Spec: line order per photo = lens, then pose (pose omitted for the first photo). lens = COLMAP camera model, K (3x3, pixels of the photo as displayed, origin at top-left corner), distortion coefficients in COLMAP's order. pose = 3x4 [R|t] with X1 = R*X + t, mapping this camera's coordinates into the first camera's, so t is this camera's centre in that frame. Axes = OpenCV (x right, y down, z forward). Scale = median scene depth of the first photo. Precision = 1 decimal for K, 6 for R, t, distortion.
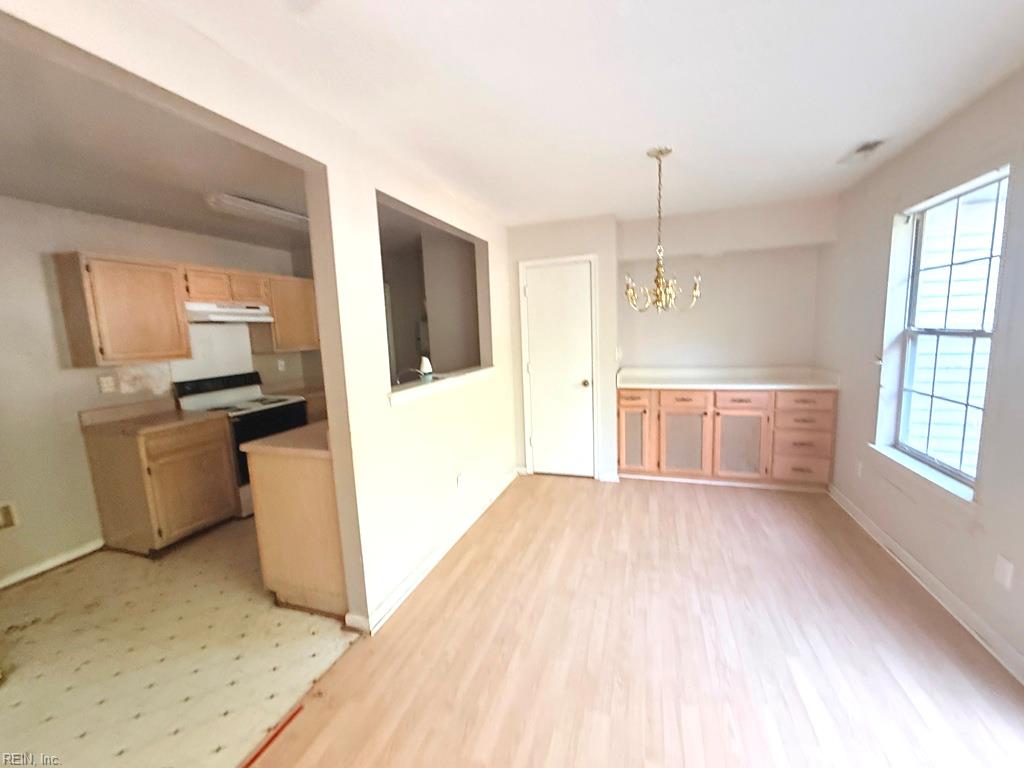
lens RADIAL K [[409.2, 0, 510.8], [0, 409.2, 379.1], [0, 0, 1]] dist [0.000572, -0.000379]
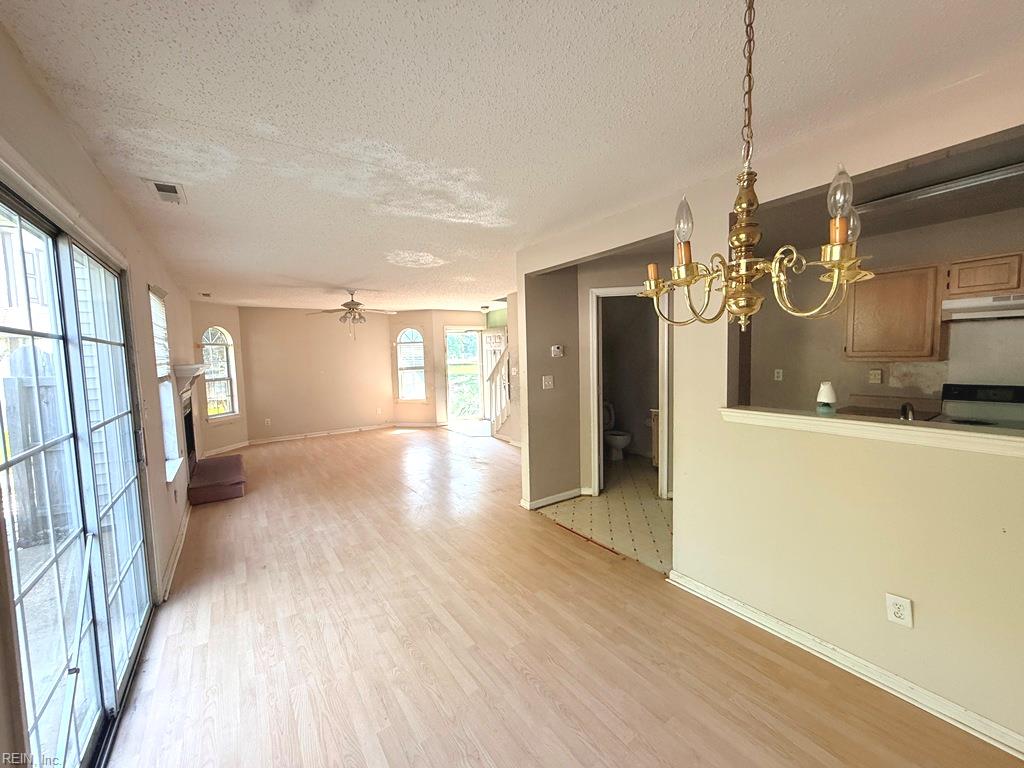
lens RADIAL K [[409.2, 0, 511.1], [0, 409.2, 385.9], [0, 0, 1]] dist [0.000572, -0.000379]
pose [[-0.591171, 0.124151, -0.796934, 0.535469], [-0.041285, 0.982129, 0.183627, -0.121105], [0.805489, 0.141456, -0.575481, 0.731954]]
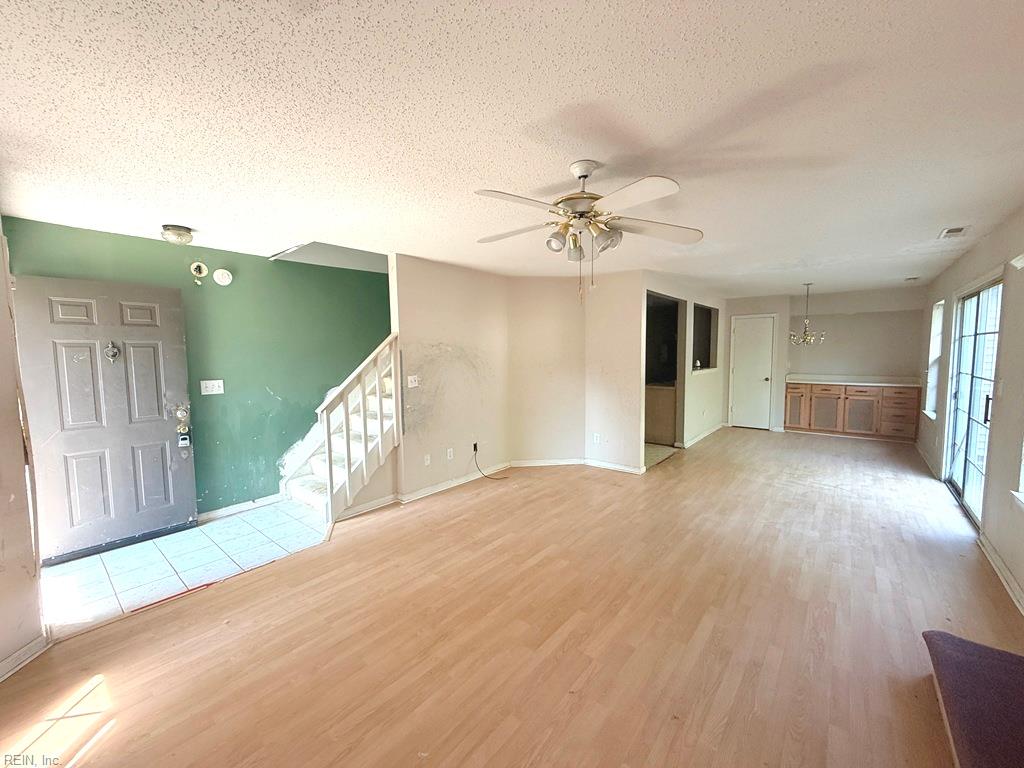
lens RADIAL K [[409.2, 0, 512.9], [0, 409.2, 382.0], [0, 0, 1]] dist [0.000572, -0.000379]
pose [[0.937328, 0.059288, -0.343367, -0.307546], [-0.071059, 0.997234, -0.021788, 0.167009], [0.341126, 0.044822, 0.938948, -1.354297]]
